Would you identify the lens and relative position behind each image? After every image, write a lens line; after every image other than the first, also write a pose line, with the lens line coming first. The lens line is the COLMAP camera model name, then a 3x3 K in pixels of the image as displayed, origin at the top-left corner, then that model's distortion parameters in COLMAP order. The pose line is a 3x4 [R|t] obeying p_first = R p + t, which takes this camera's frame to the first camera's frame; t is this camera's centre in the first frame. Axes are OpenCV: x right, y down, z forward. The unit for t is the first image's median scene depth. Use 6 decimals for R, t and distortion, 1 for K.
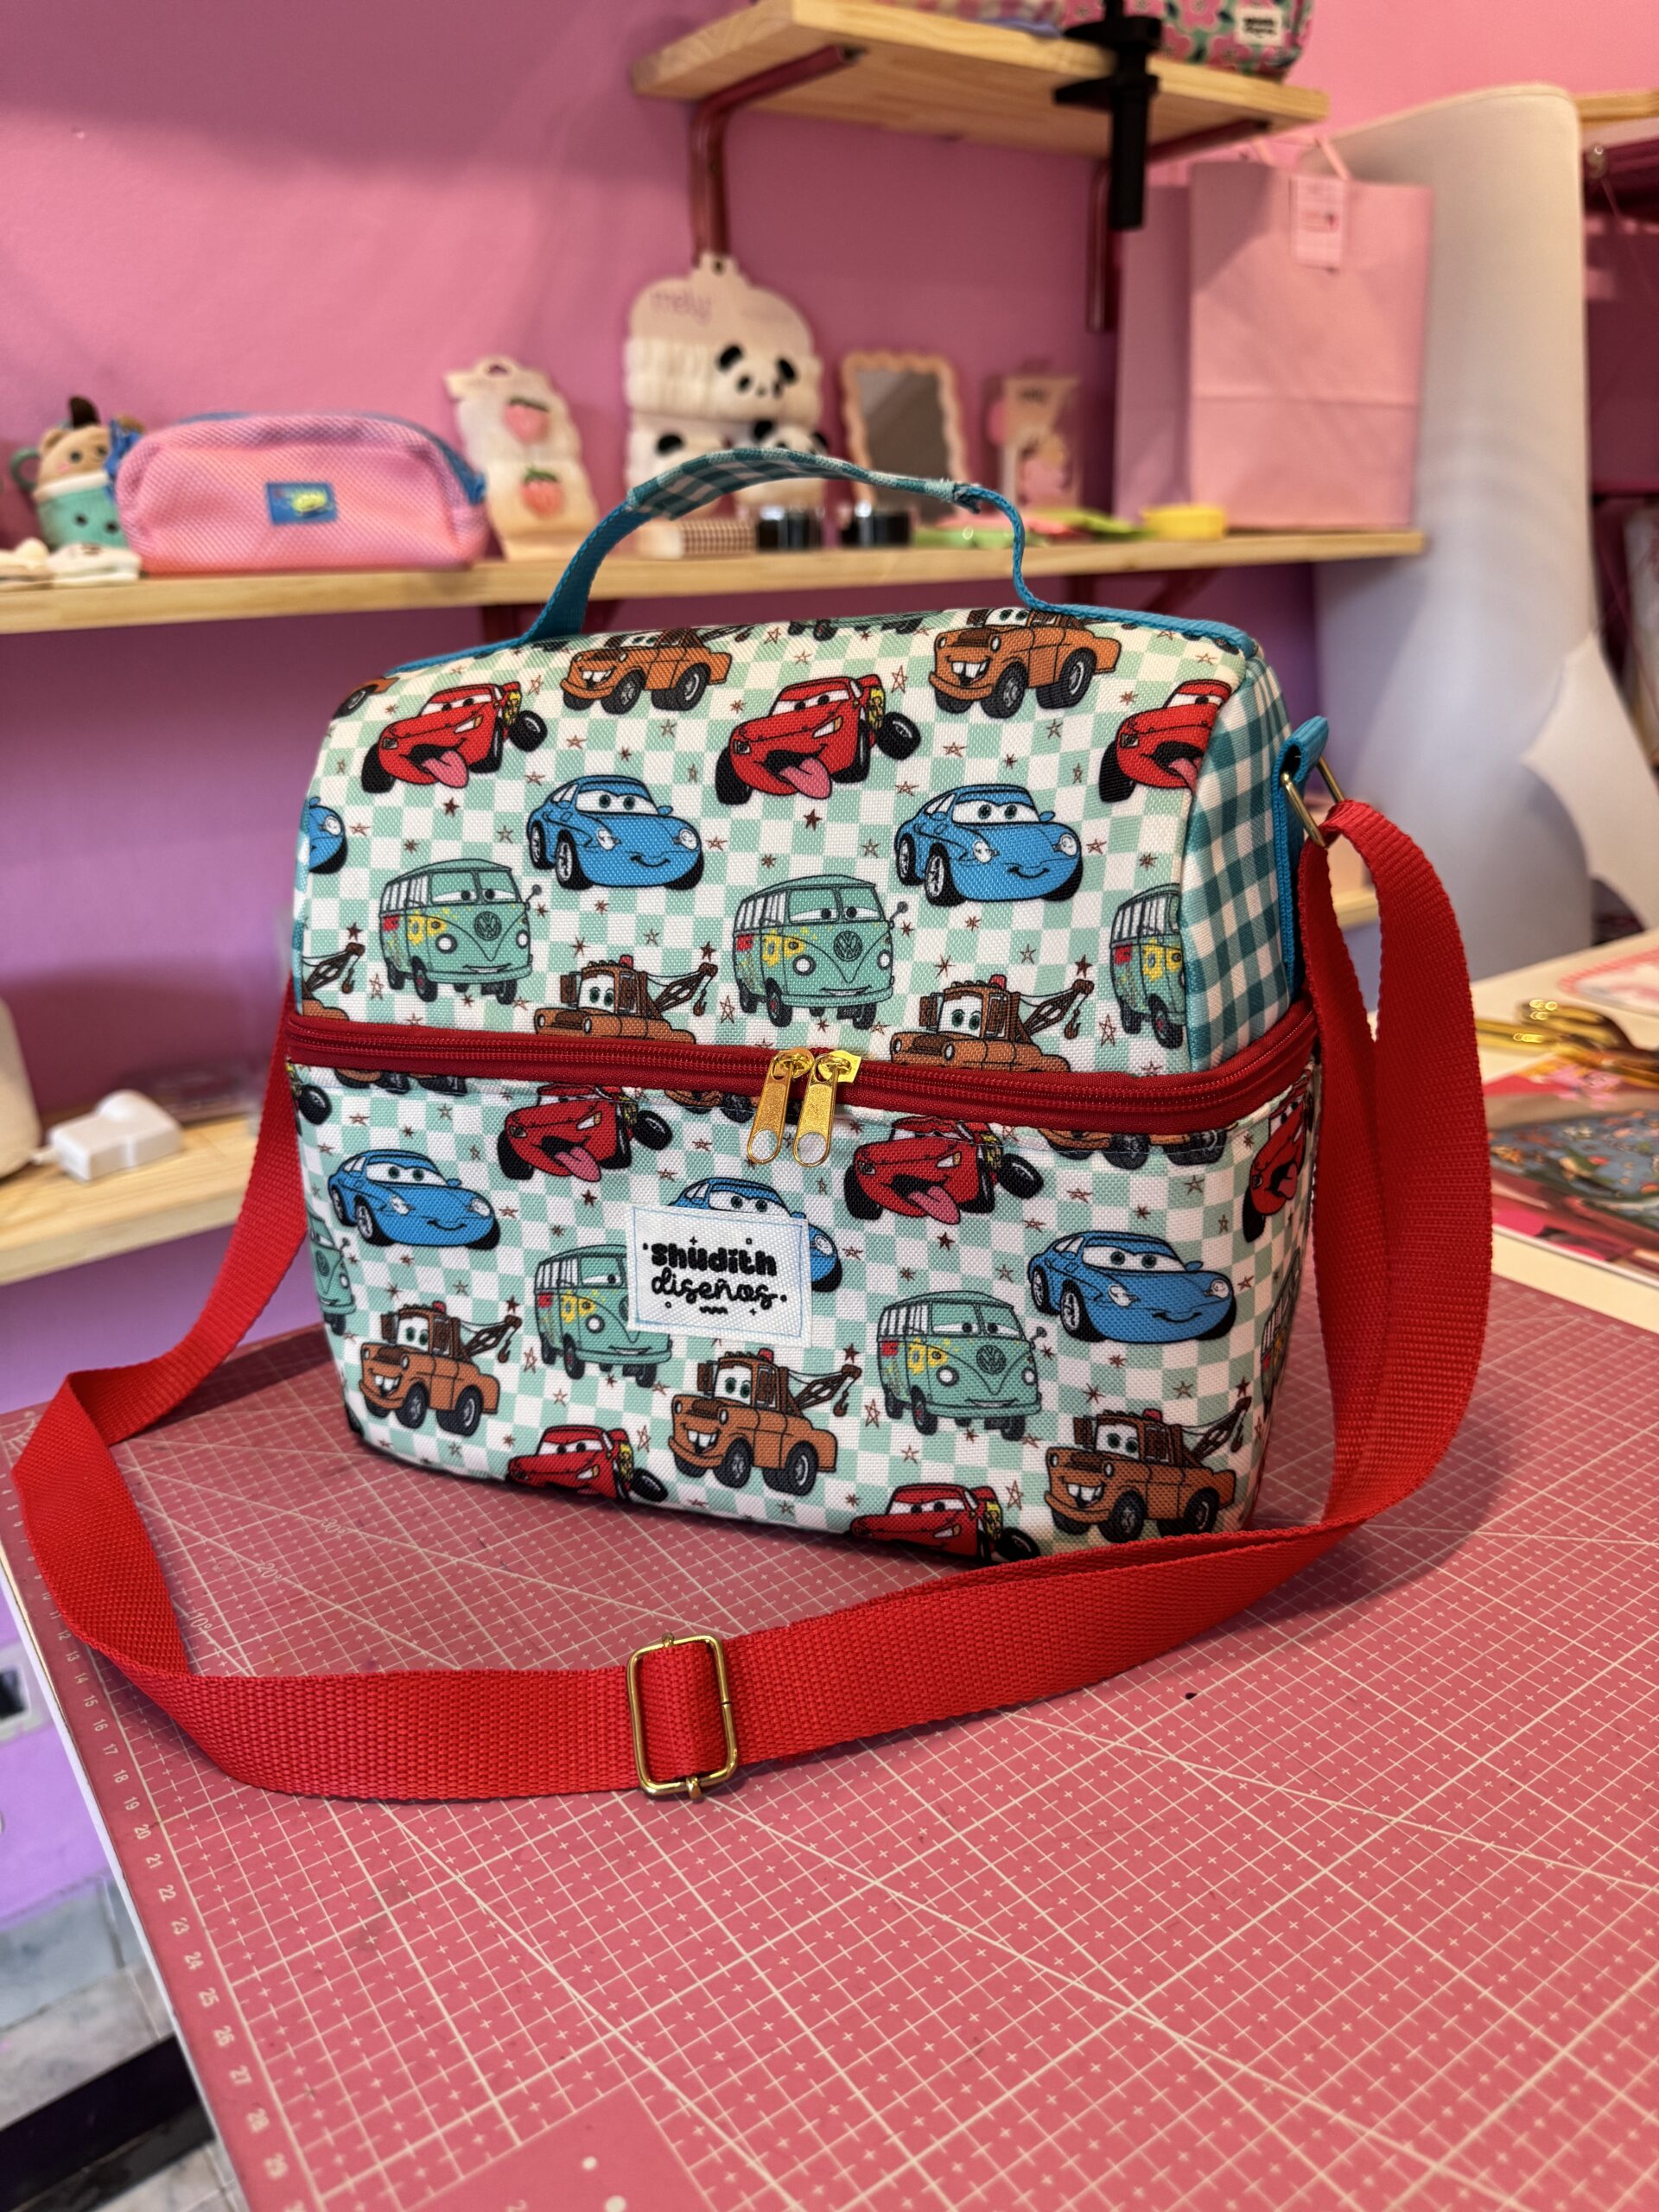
lens RADIAL K [[1607.5, 0, 829.5], [0, 1607.5, 1106.0], [0, 0, 1]] dist [0.008274, -0.005415]
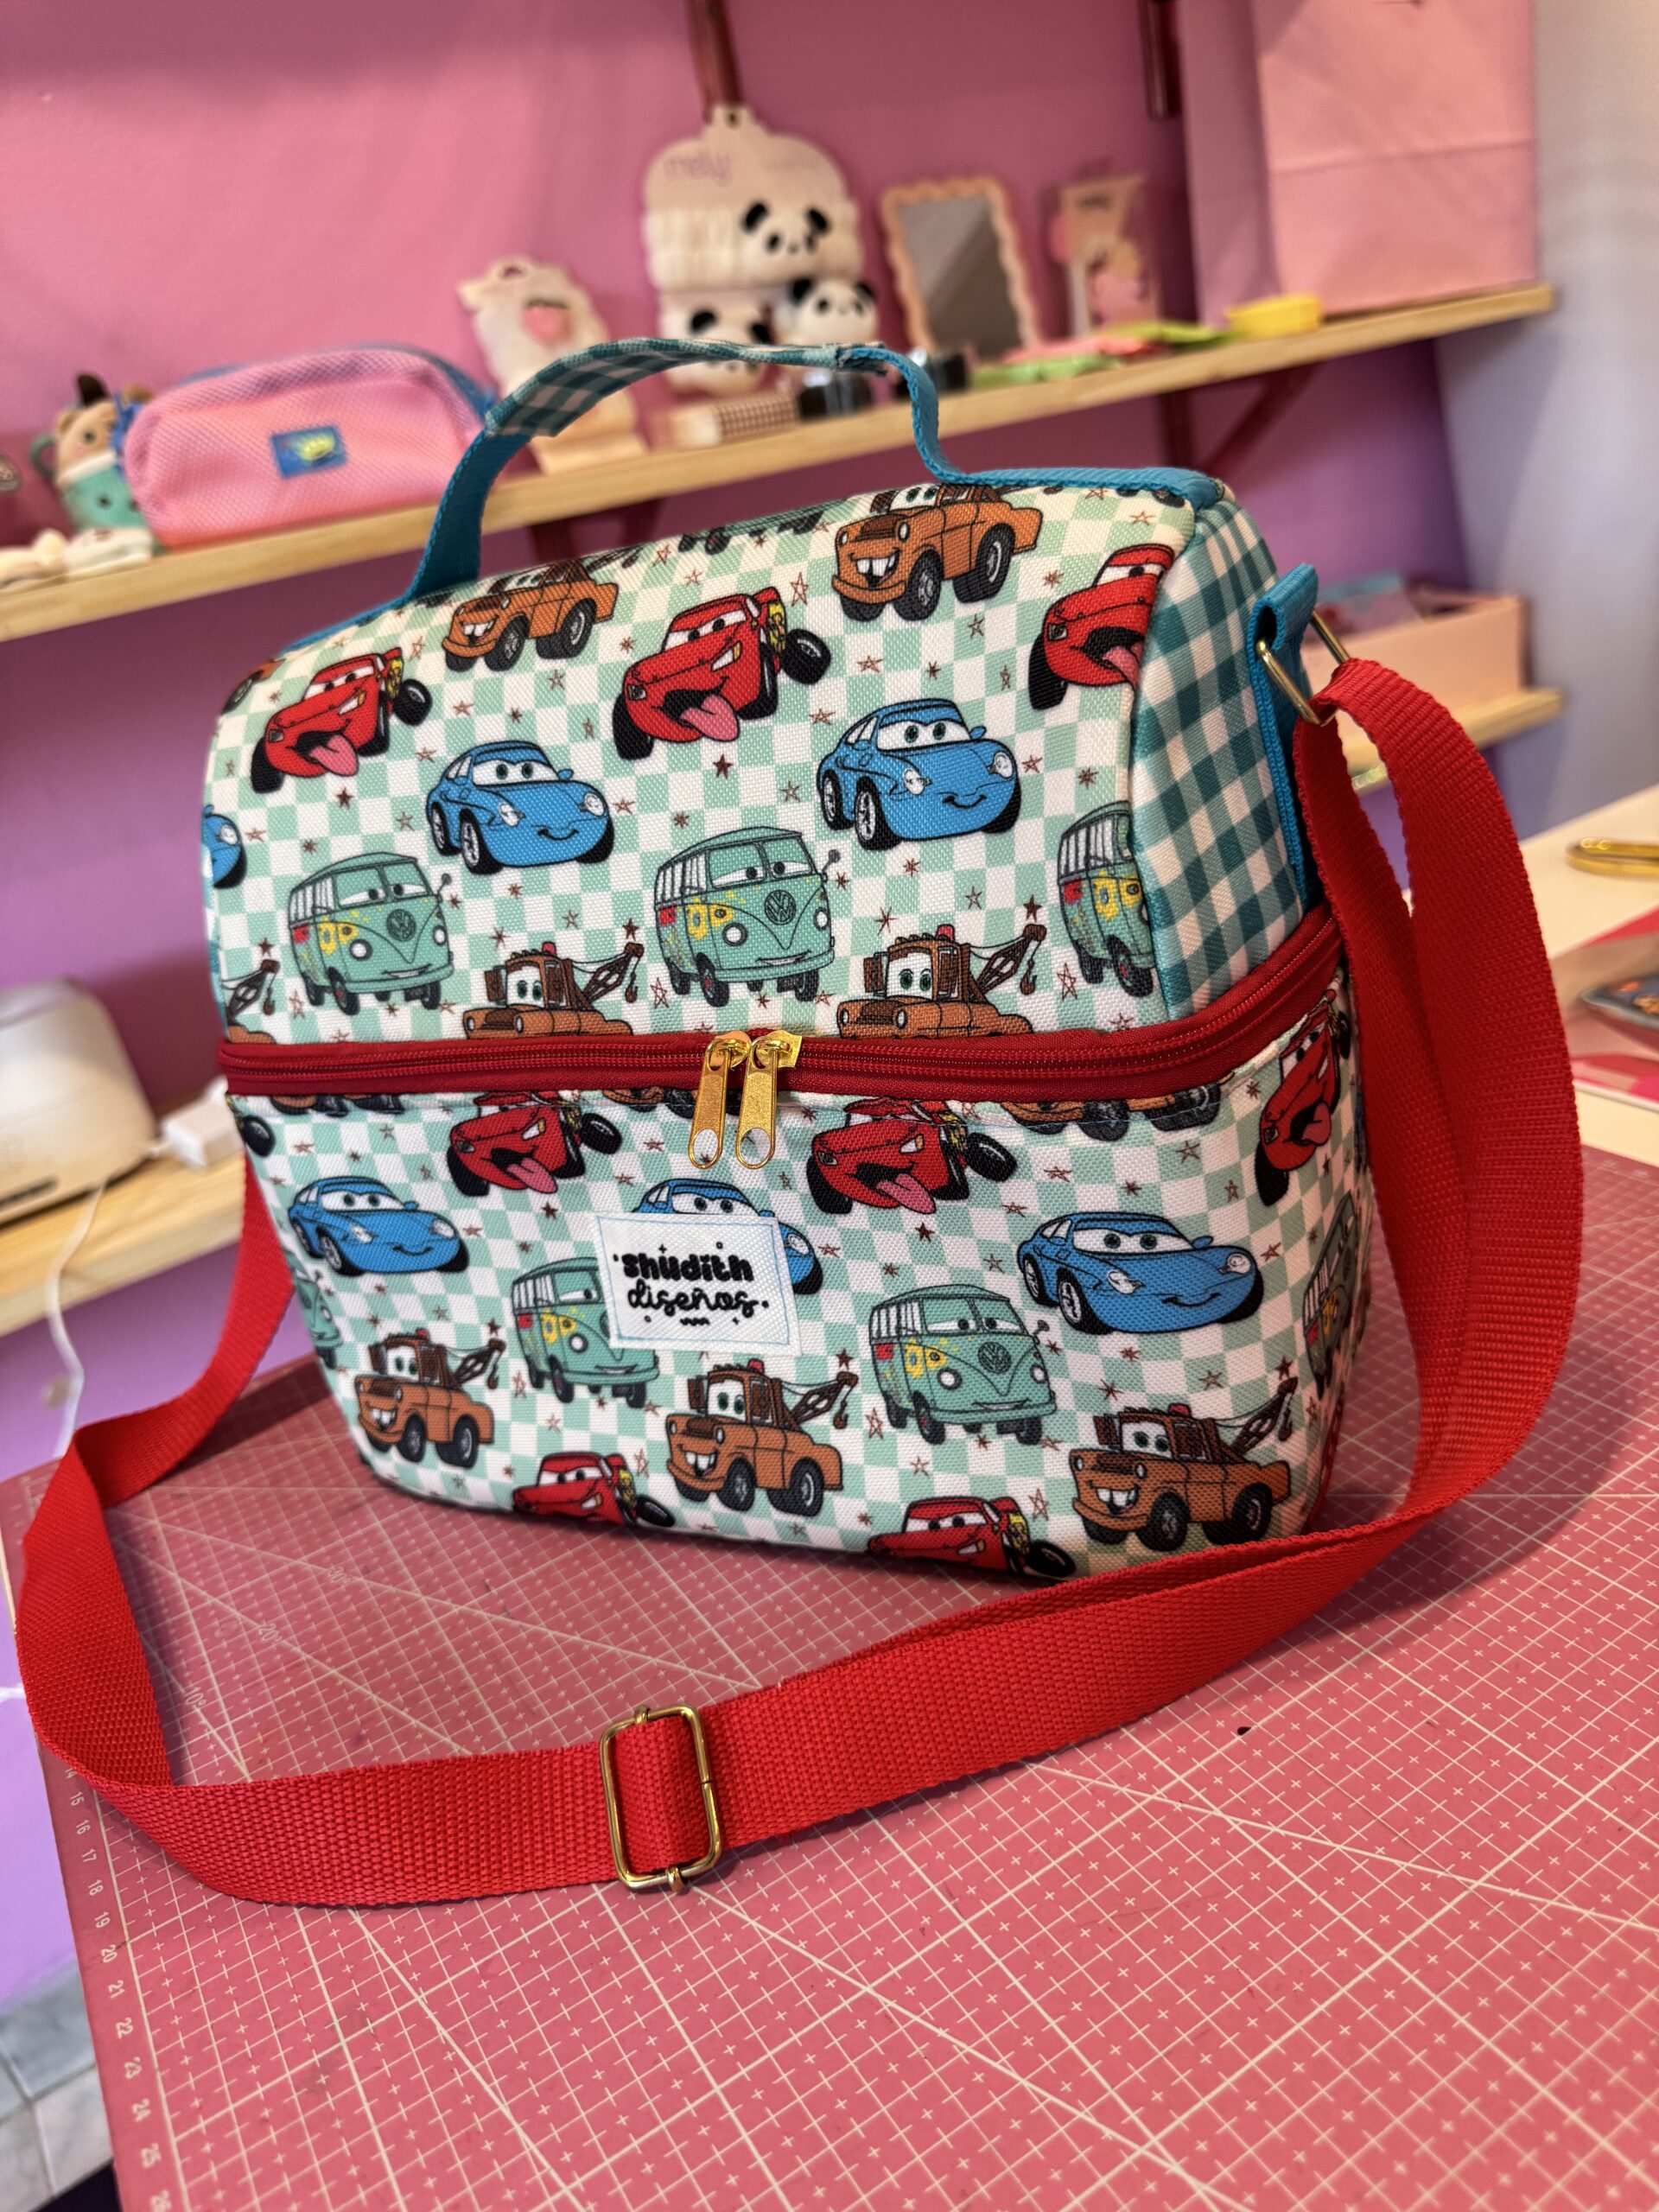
lens RADIAL K [[1618.4, 0, 832.6], [0, 1618.4, 1111.5], [0, 0, 1]] dist [-0.000683, -0.000258]
pose [[0.987798, -0.103995, -0.115933, 0.129158], [0.112691, 0.991079, 0.071150, -0.048609], [0.107499, -0.083347, 0.990705, 0.124575]]
